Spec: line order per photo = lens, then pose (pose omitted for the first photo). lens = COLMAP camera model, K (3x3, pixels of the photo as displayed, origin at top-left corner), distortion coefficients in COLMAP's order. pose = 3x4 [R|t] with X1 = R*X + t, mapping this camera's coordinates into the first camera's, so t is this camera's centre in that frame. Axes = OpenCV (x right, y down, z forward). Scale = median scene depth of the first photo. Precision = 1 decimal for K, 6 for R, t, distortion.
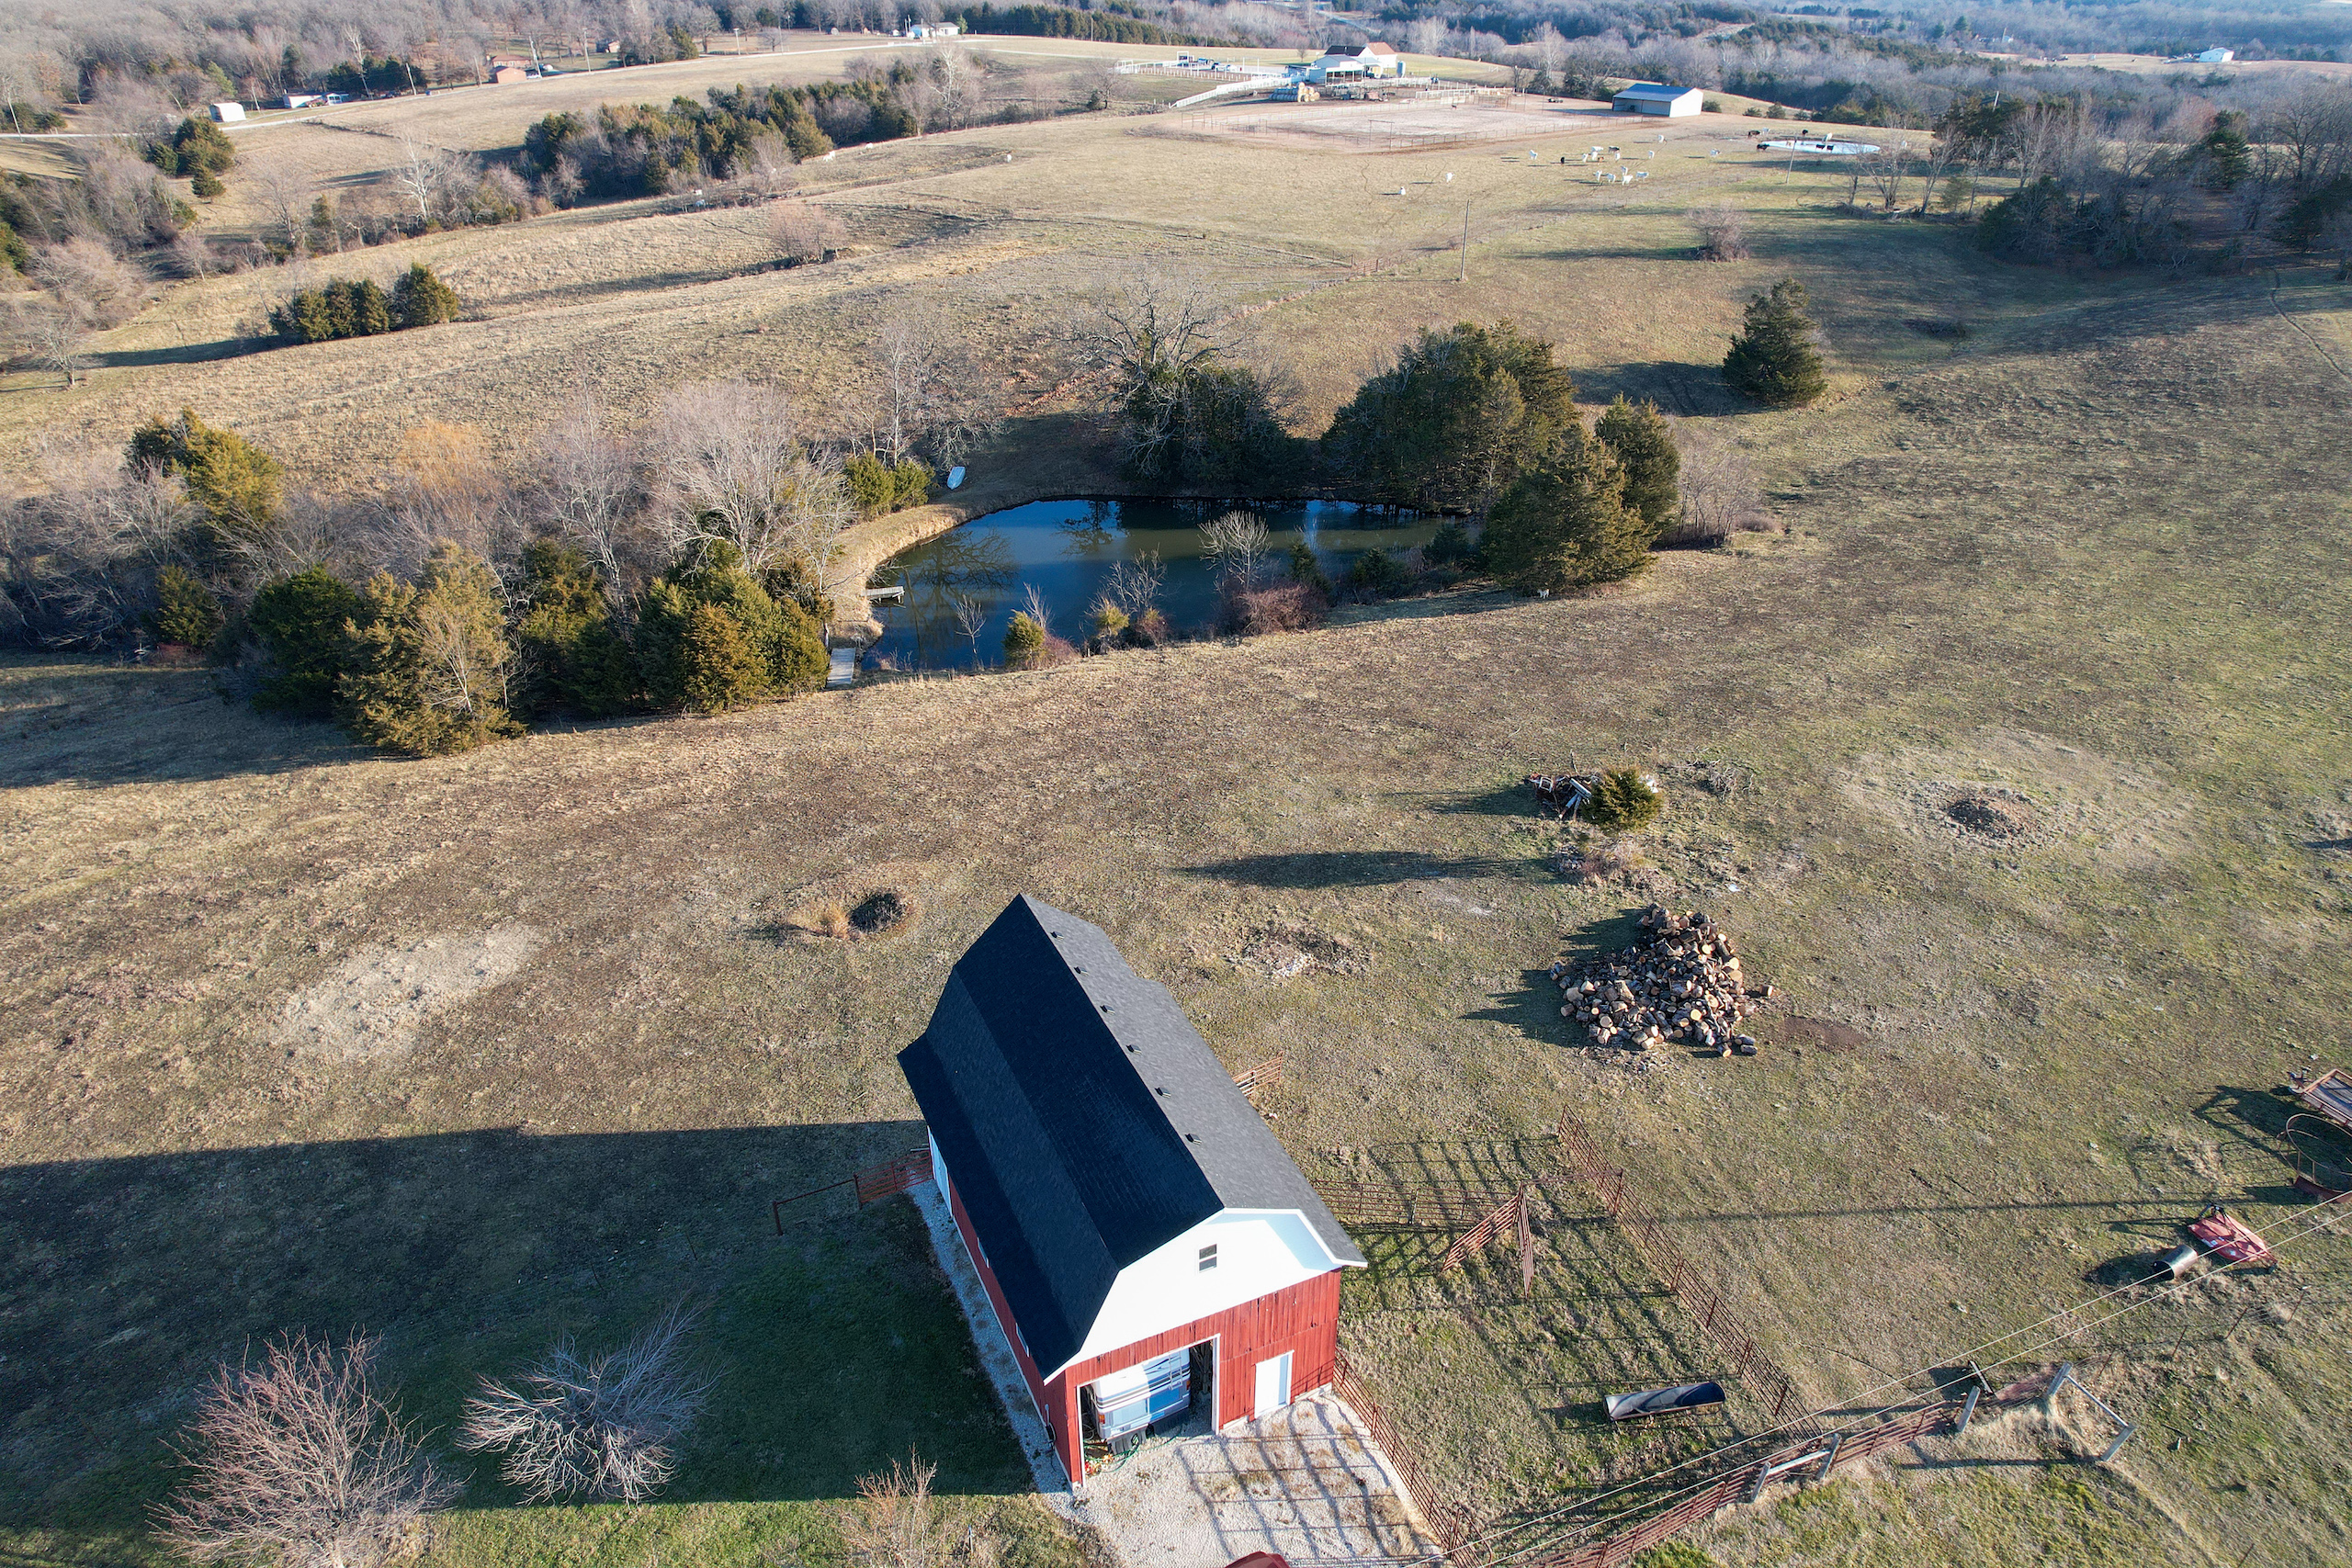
lens RADIAL K [[1485.1, 0, 1176.0], [0, 1485.1, 784.0], [0, 0, 1]] dist [-0.042029, -0.002651]
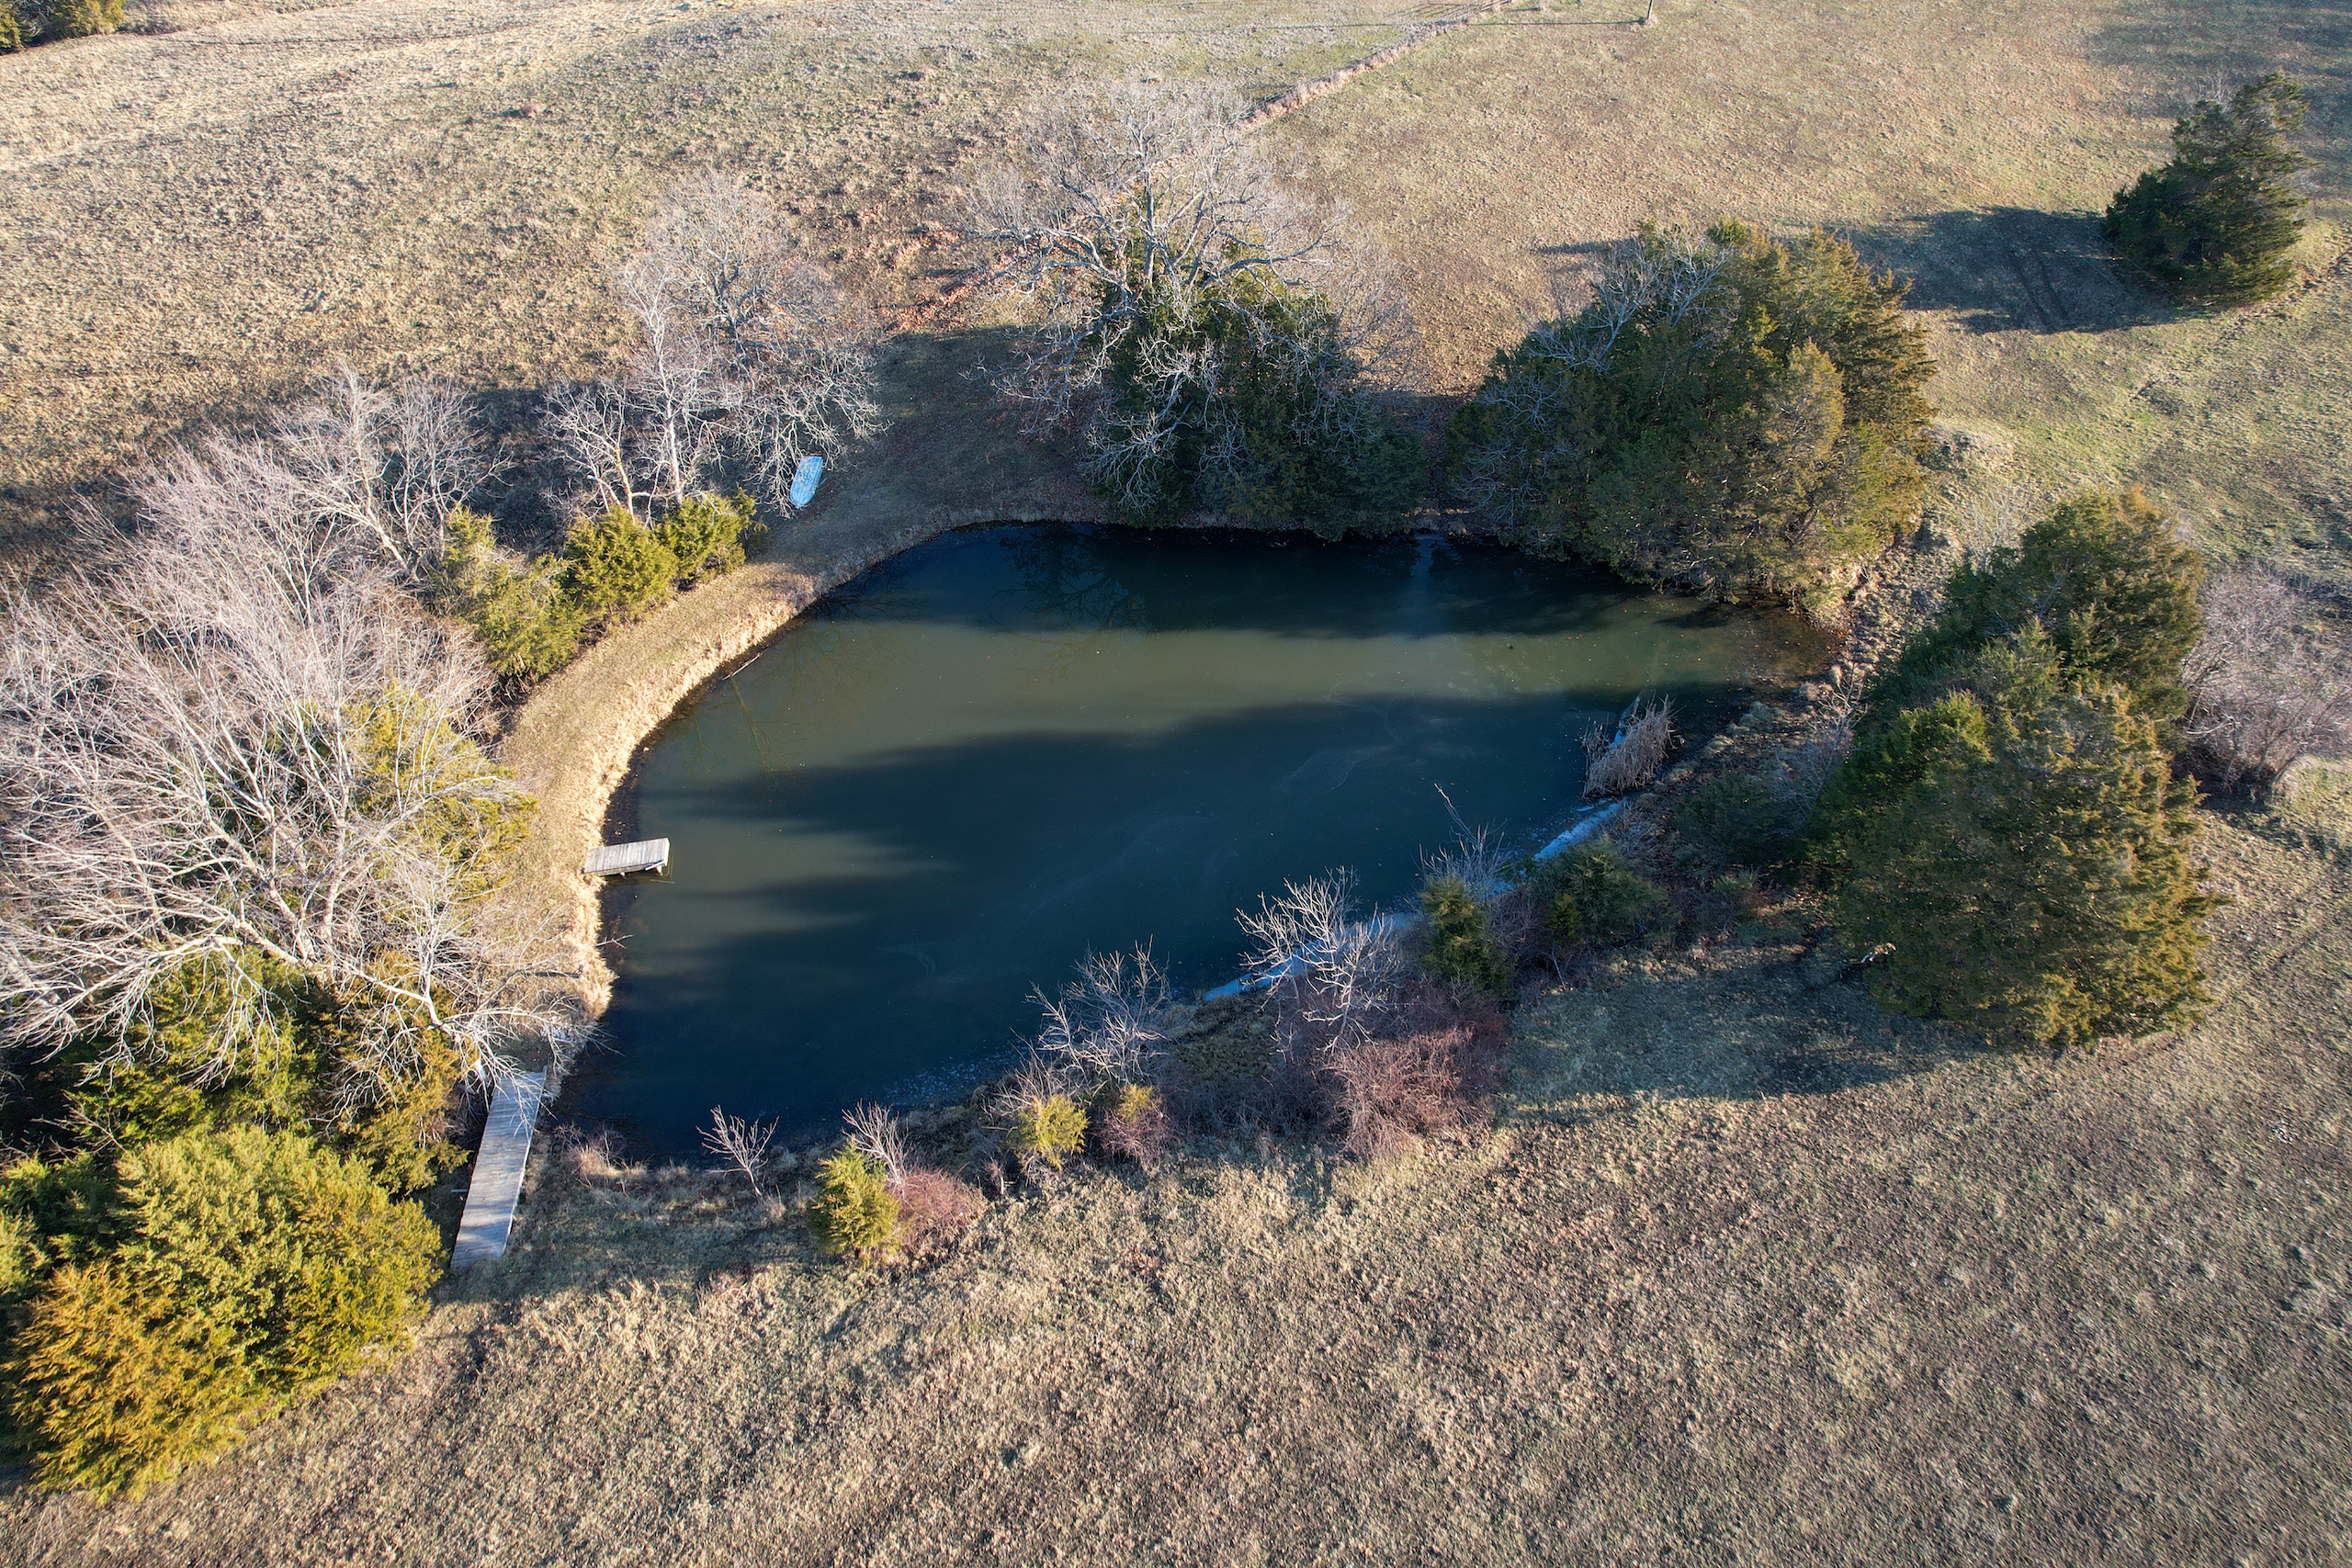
lens RADIAL K [[1501.1, 0, 1176.0], [0, 1501.1, 784.0], [0, 0, 1]] dist [-0.075752, 0.065713]
pose [[0.999972, 0.004761, -0.005793, -0.001011], [-0.003210, 0.969981, 0.243159, -0.225196], [0.006776, -0.243133, 0.969969, 0.396737]]
